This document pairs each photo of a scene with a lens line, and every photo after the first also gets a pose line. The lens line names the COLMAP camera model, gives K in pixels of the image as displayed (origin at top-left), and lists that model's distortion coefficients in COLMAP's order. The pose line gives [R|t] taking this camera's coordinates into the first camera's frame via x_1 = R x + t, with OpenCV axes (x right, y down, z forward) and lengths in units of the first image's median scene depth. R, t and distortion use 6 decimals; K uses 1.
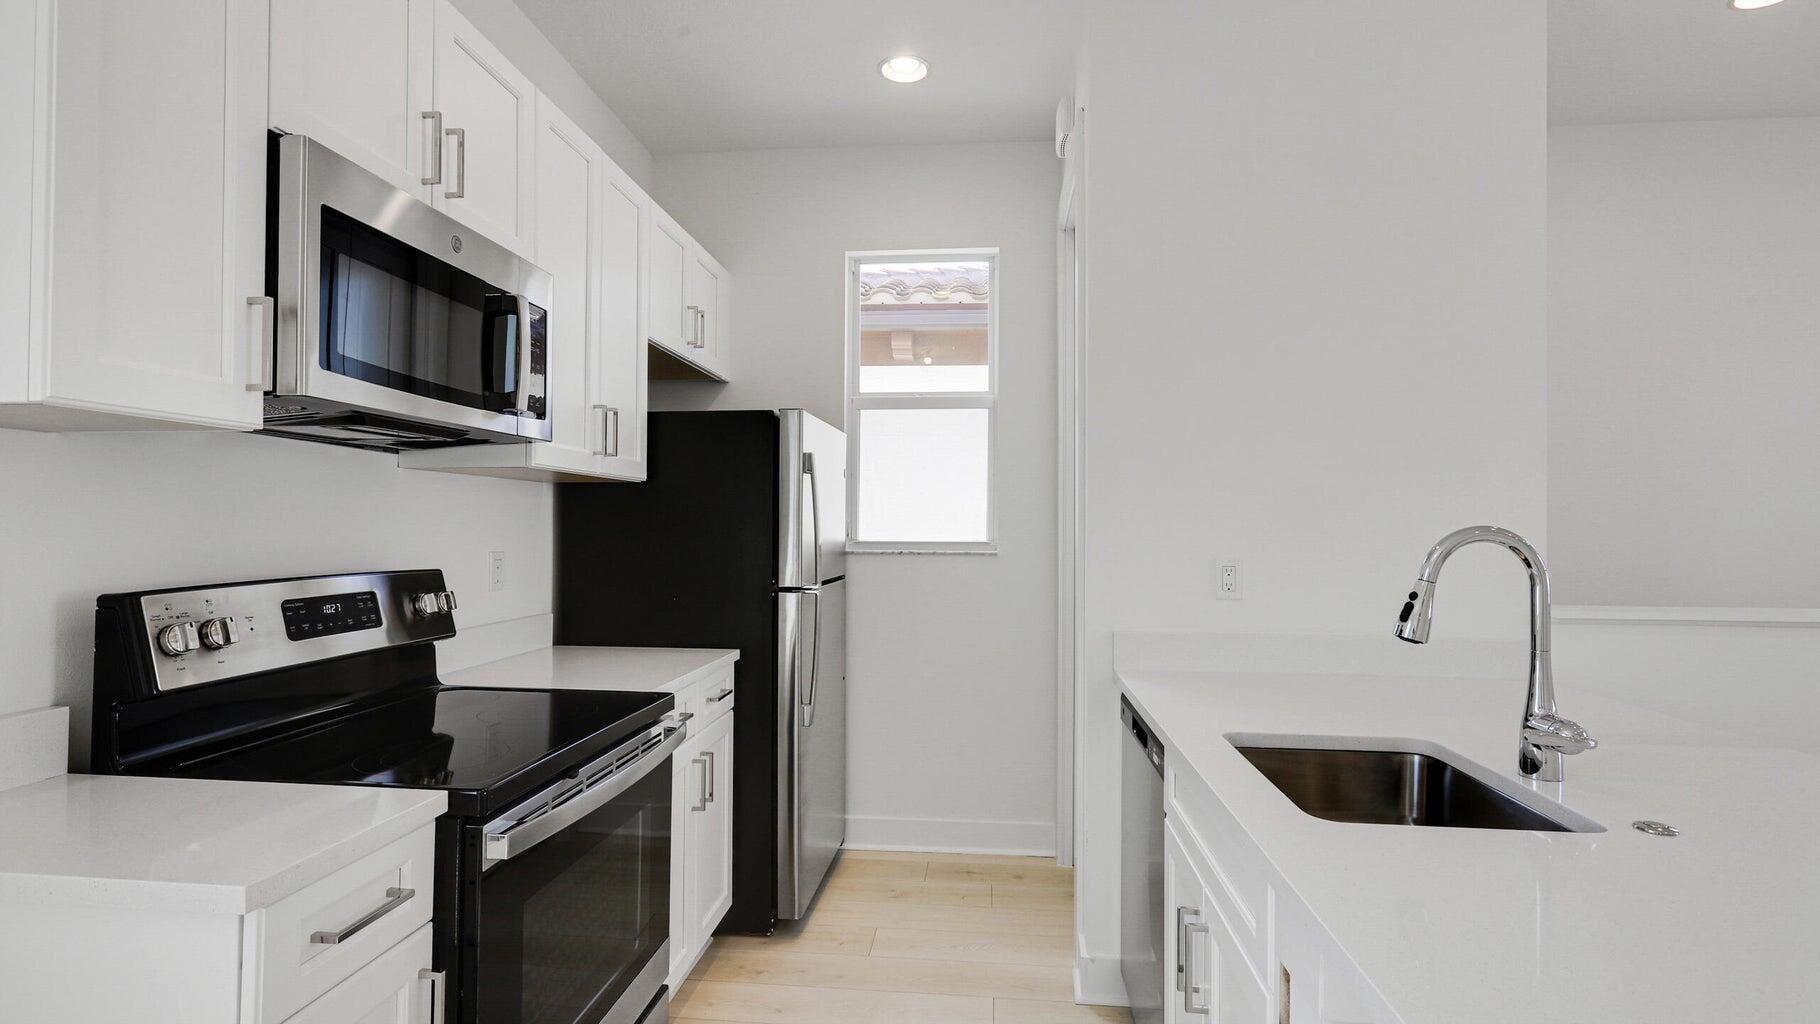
lens RADIAL K [[857.7, 0, 905.4], [0, 857.7, 515.8], [0, 0, 1]] dist [-0.000224, 0.000320]
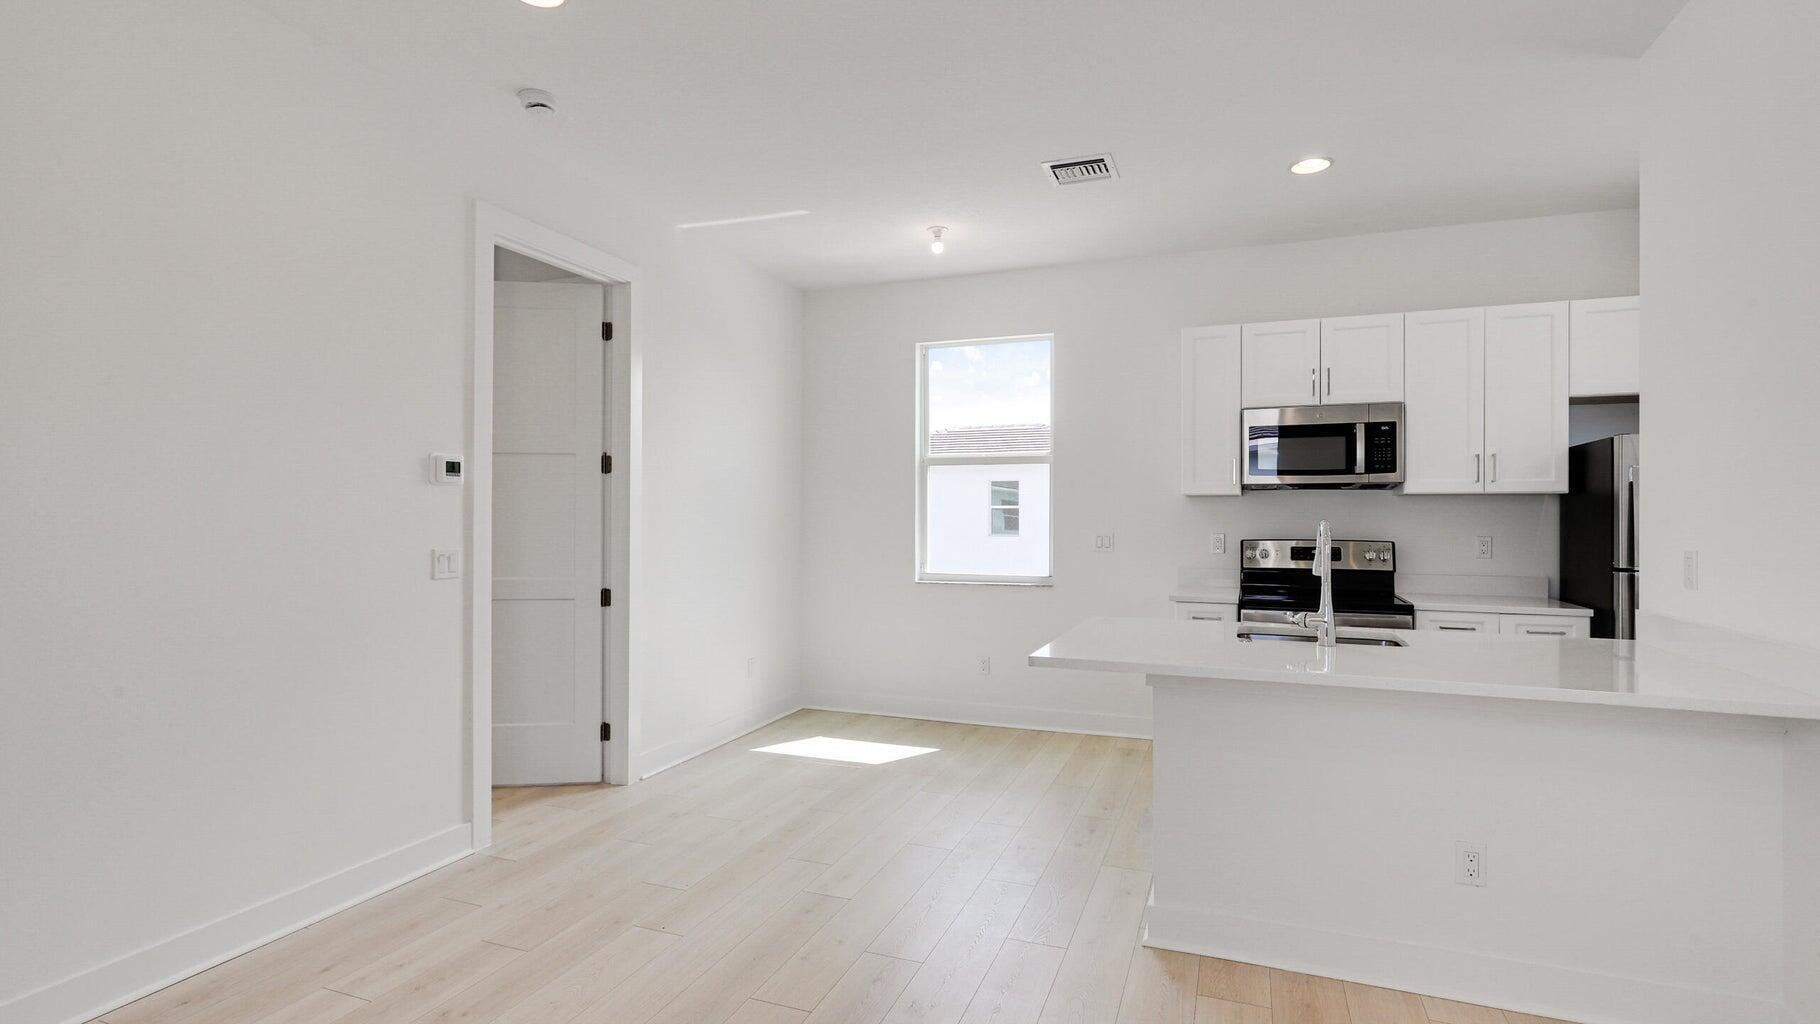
lens RADIAL K [[857.7, 0, 905.4], [0, 857.7, 515.8], [0, 0, 1]] dist [-0.000224, 0.000320]
pose [[-0.257290, -0.011882, -0.966261, 2.336257], [0.006454, 0.999881, -0.014014, 0.022987], [0.966313, -0.009842, -0.257183, 0.436454]]
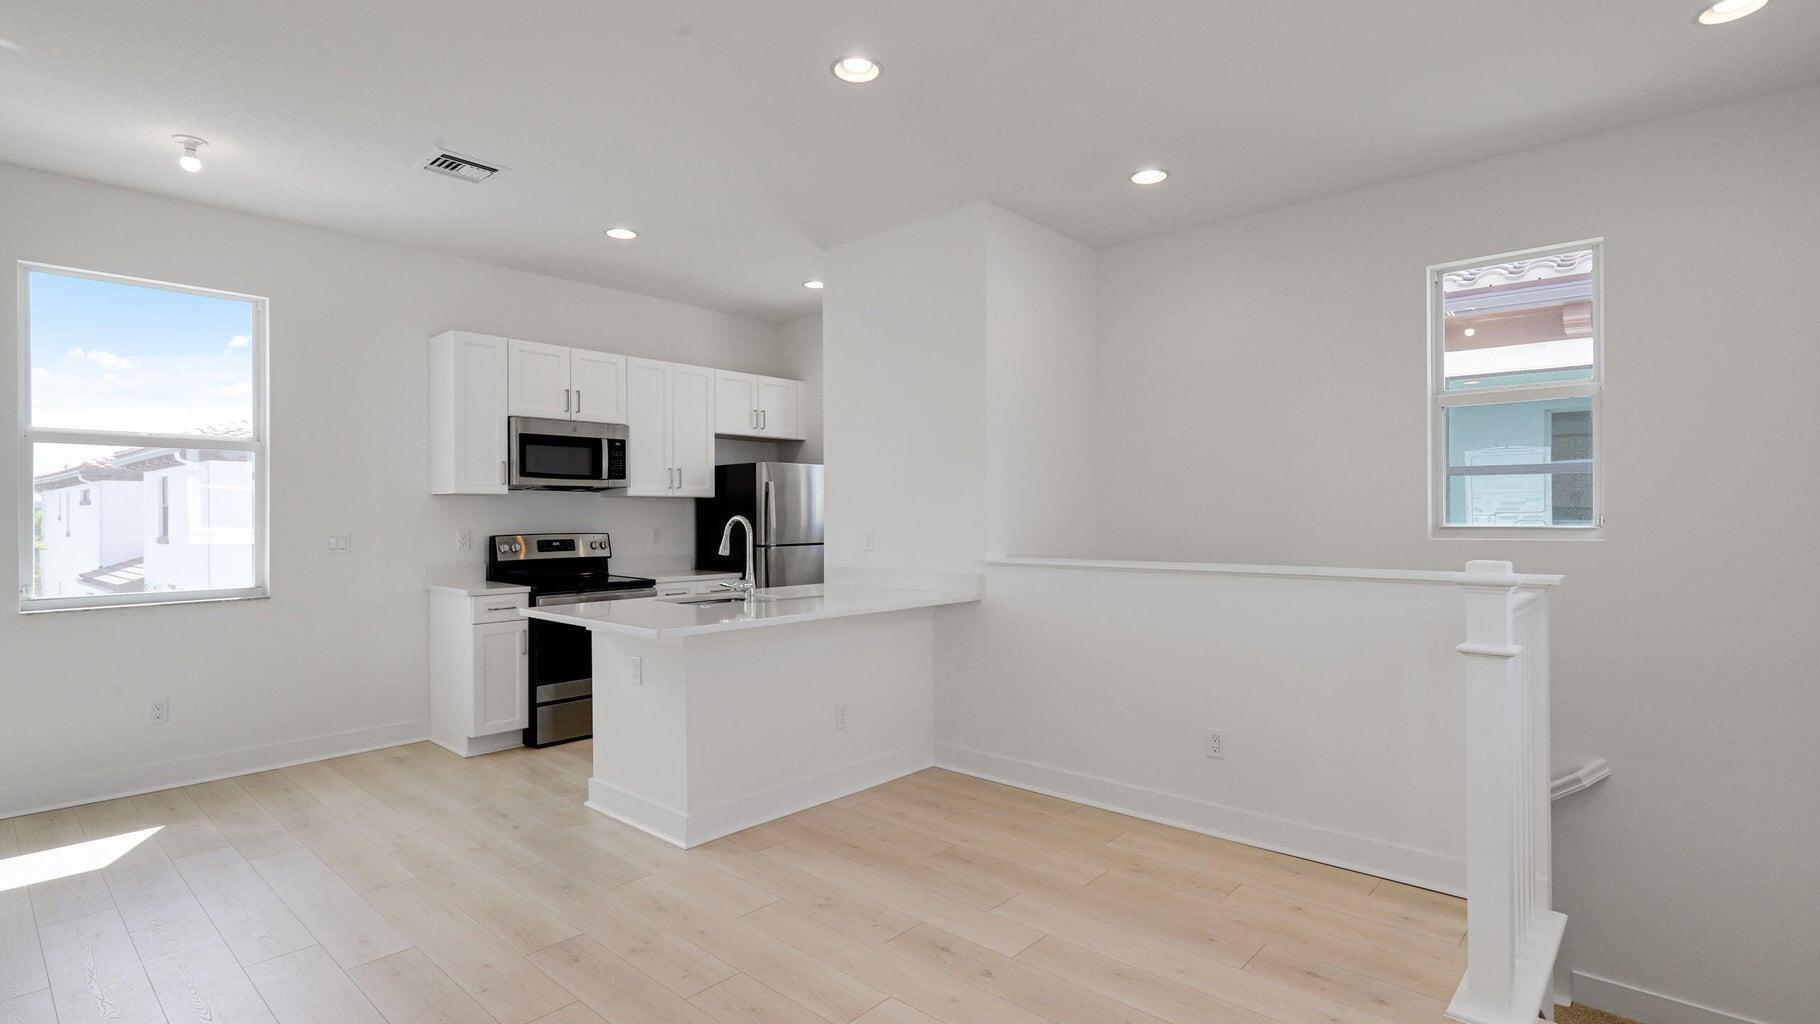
lens RADIAL K [[857.7, 0, 905.4], [0, 857.7, 515.8], [0, 0, 1]] dist [-0.000224, 0.000320]
pose [[0.808999, -0.011234, -0.587702, 2.301535], [0.019532, 0.999779, 0.007776, 0.003370], [0.587485, -0.017770, 0.809040, -0.842396]]
